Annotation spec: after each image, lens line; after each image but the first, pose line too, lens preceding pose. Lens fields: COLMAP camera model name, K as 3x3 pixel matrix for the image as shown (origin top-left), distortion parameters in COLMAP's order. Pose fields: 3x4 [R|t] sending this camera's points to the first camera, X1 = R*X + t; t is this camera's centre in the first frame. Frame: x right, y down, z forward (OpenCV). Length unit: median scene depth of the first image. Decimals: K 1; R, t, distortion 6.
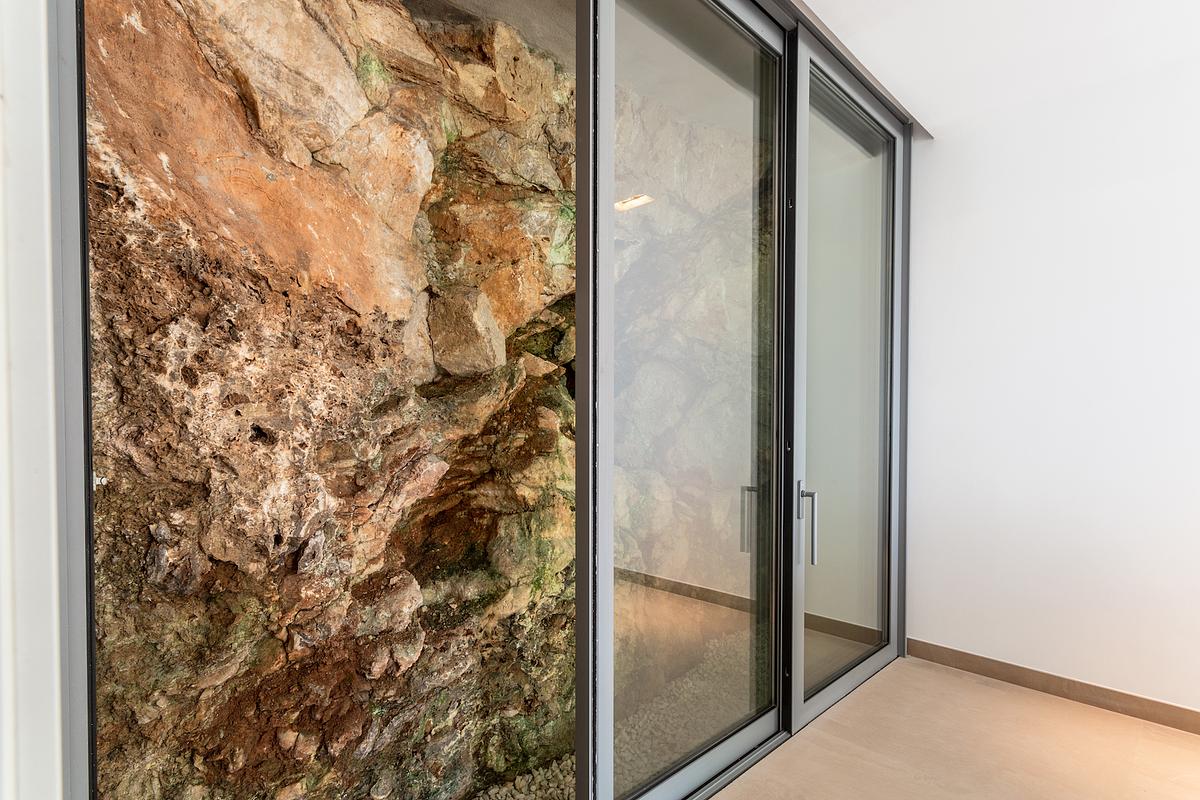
lens RADIAL K [[593.6, 0, 599.4], [0, 593.6, 437.6], [0, 0, 1]] dist [0.003498, 0.000473]
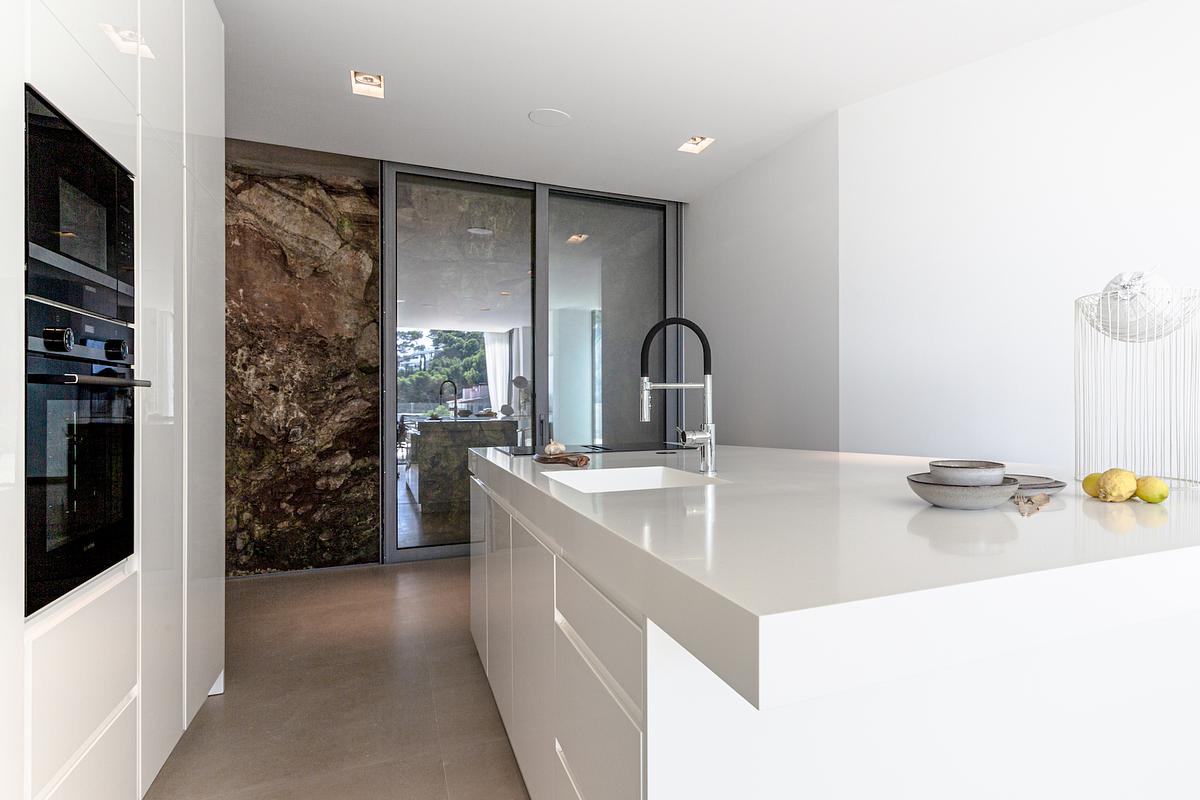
lens RADIAL K [[564.7, 0, 600.0], [0, 564.7, 400.0], [0, 0, 1]] dist [-0.000469, -0.000003]
pose [[0.953469, -0.001652, -0.301487, 1.520781], [-0.003701, 0.999845, -0.017186, 0.084078], [0.301469, 0.017502, 0.953315, -0.929247]]
